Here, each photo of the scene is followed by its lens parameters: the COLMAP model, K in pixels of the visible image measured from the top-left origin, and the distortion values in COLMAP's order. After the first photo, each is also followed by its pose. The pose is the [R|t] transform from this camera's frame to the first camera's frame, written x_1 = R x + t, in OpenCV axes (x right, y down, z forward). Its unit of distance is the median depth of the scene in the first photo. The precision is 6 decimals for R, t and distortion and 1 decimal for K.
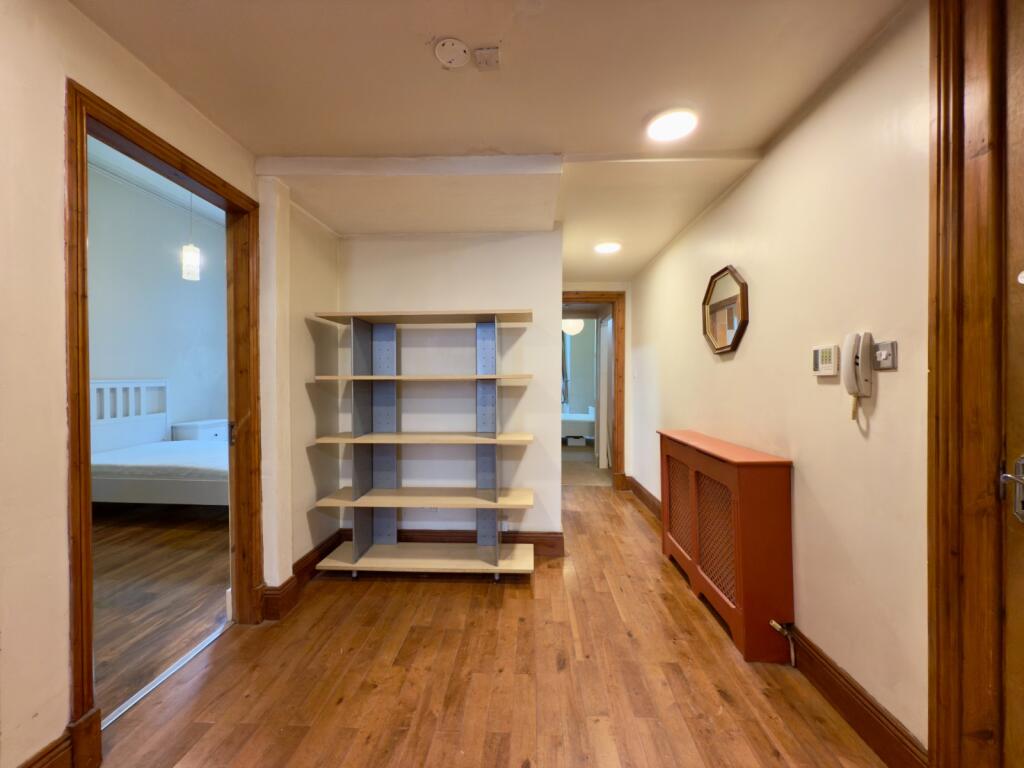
lens RADIAL K [[407.5, 0, 511.6], [0, 407.5, 384.5], [0, 0, 1]] dist [-0.000671, 0.000458]
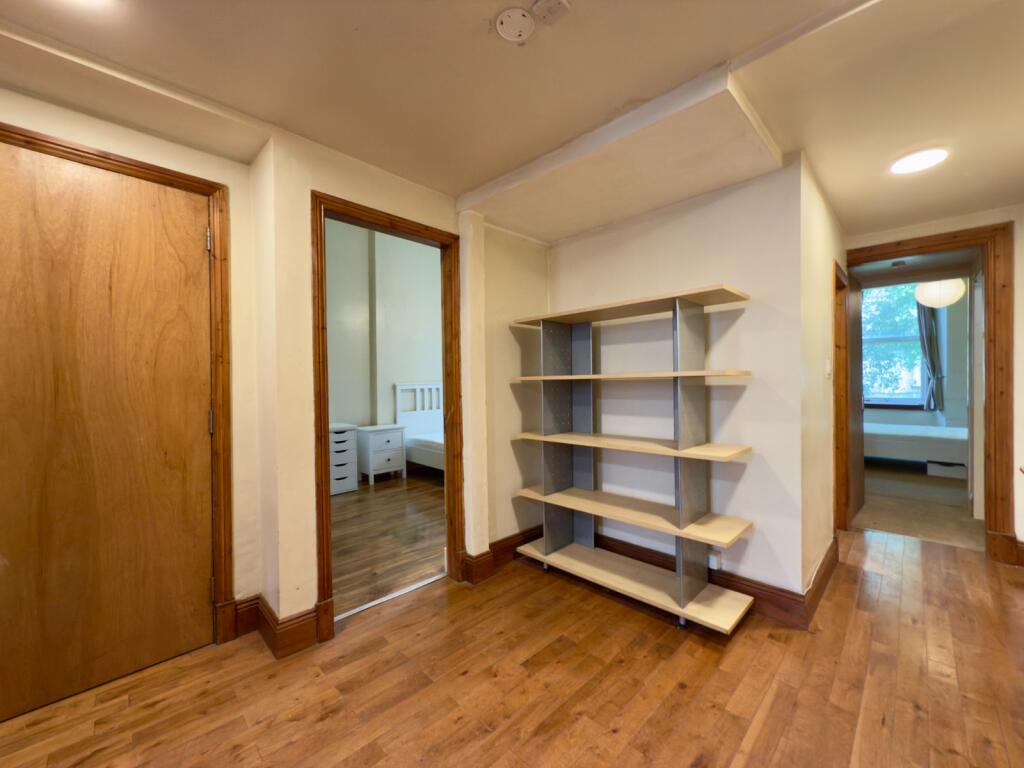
lens RADIAL K [[407.5, 0, 515.3], [0, 407.5, 385.0], [0, 0, 1]] dist [-0.000671, 0.000458]
pose [[0.739890, -0.003784, -0.672717, 0.280020], [0.005021, 0.999987, -0.000102, 0.000877], [0.672709, -0.003302, 0.739899, 0.187552]]
